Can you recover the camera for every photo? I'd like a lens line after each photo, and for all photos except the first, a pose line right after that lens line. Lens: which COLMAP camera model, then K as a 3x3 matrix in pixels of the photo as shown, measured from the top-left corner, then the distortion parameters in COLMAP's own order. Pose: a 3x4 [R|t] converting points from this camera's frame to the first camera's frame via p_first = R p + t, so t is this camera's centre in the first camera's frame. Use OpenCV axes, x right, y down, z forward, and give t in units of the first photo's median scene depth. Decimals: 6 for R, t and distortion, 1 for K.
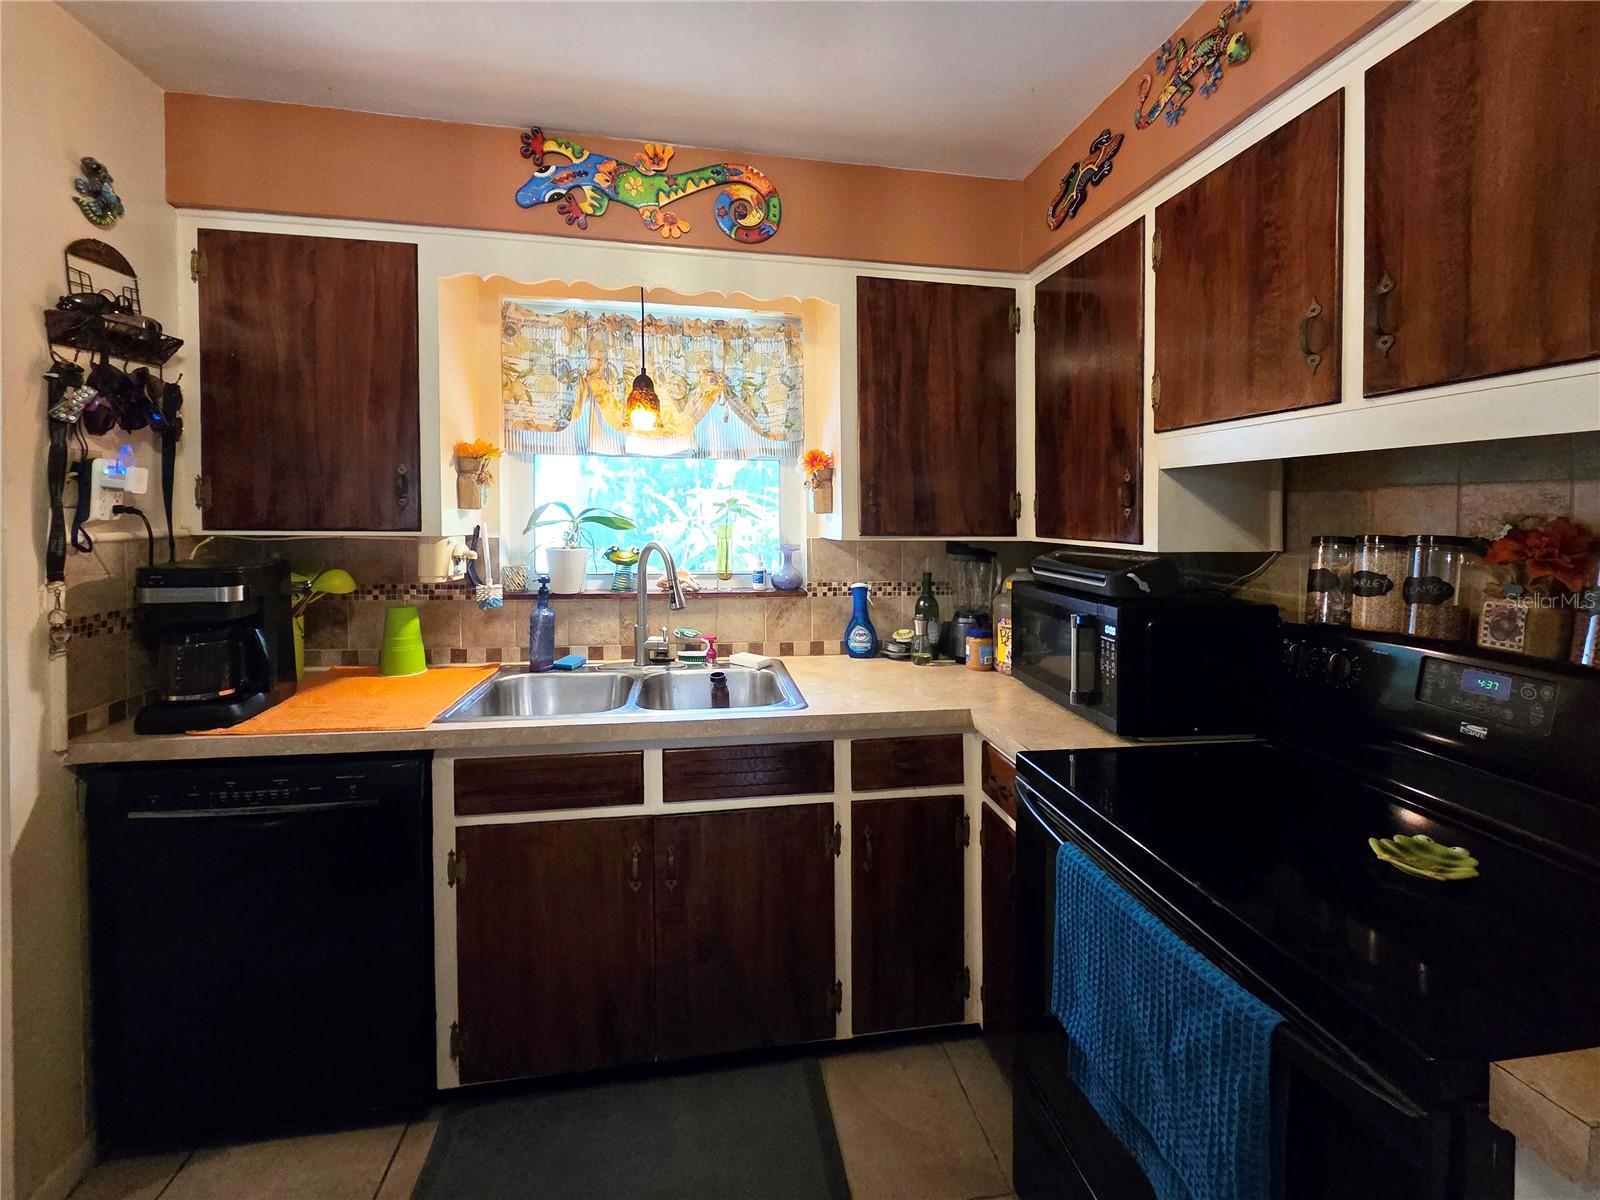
lens RADIAL K [[649.6, 0, 798.9], [0, 649.6, 526.0], [0, 0, 1]] dist [0.001662, -0.000427]
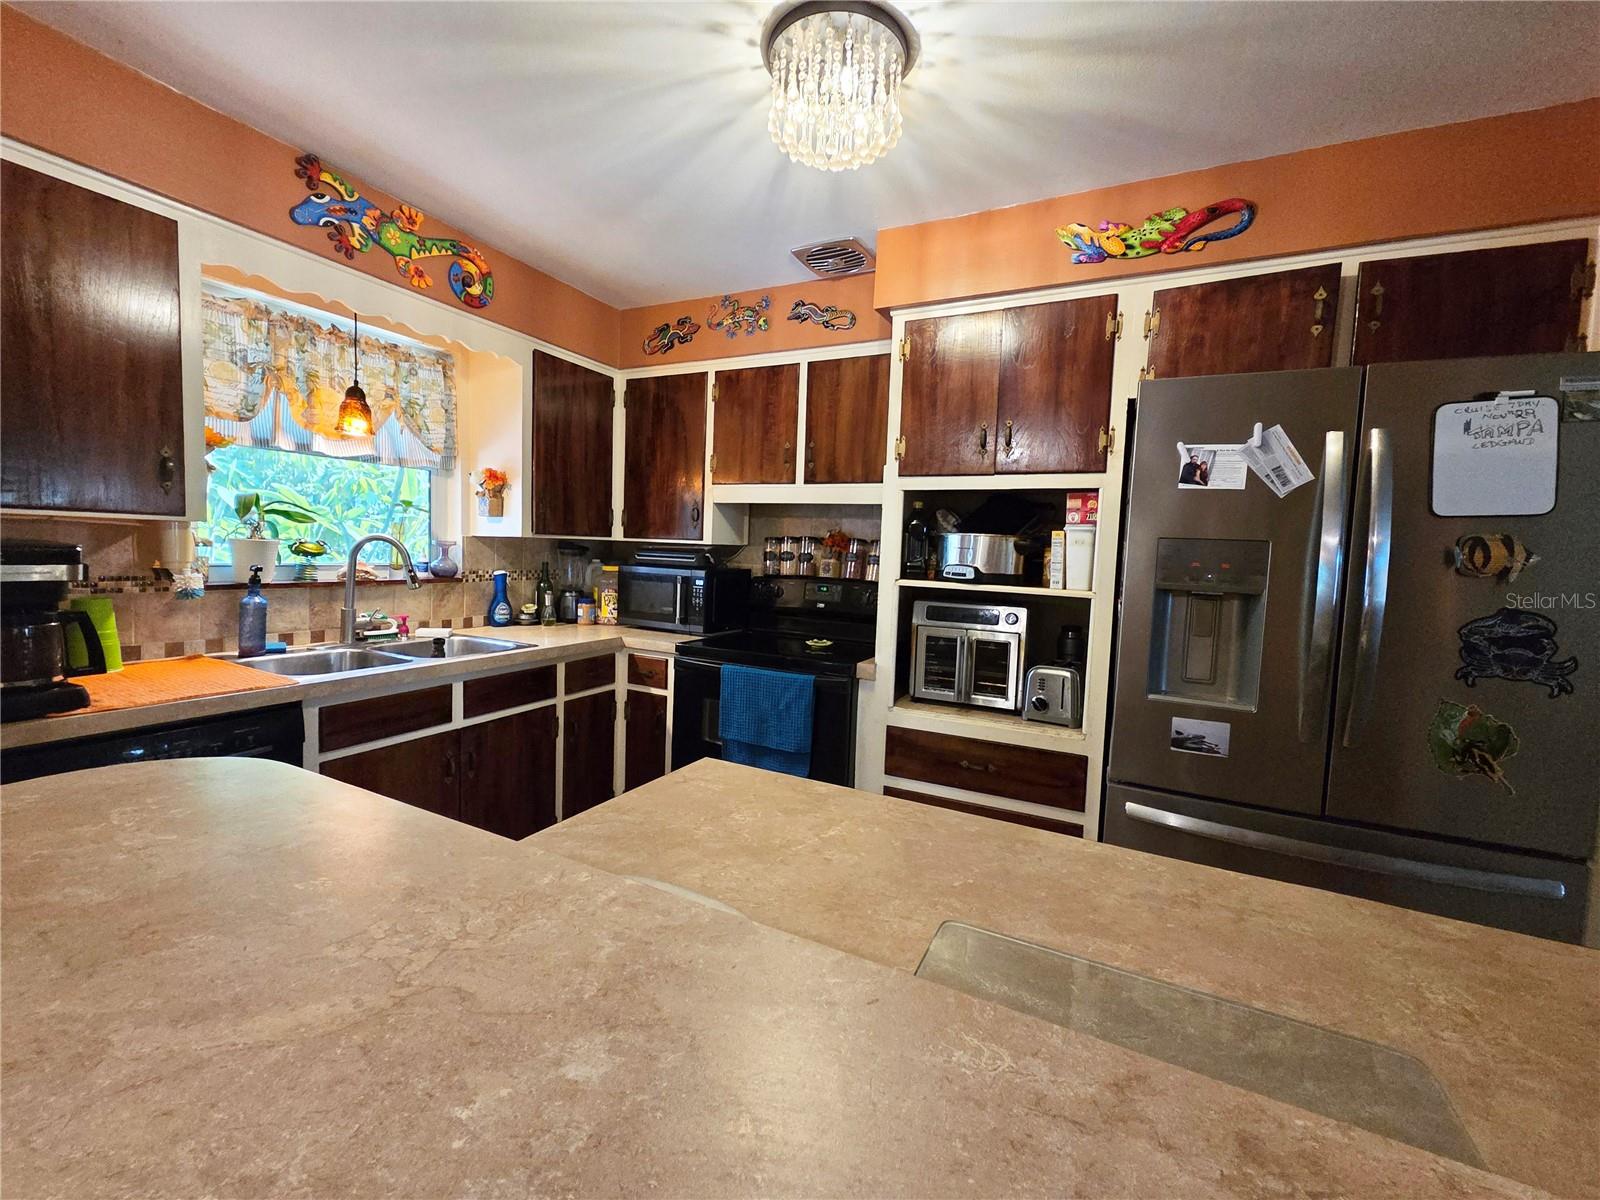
lens RADIAL K [[649.6, 0, 794.0], [0, 649.6, 604.6], [0, 0, 1]] dist [0.001662, -0.000427]
pose [[0.584892, -0.062332, 0.808712, -0.825599], [-0.014148, 0.996107, 0.087008, 0.042462], [-0.810988, -0.062332, 0.581734, -0.344505]]
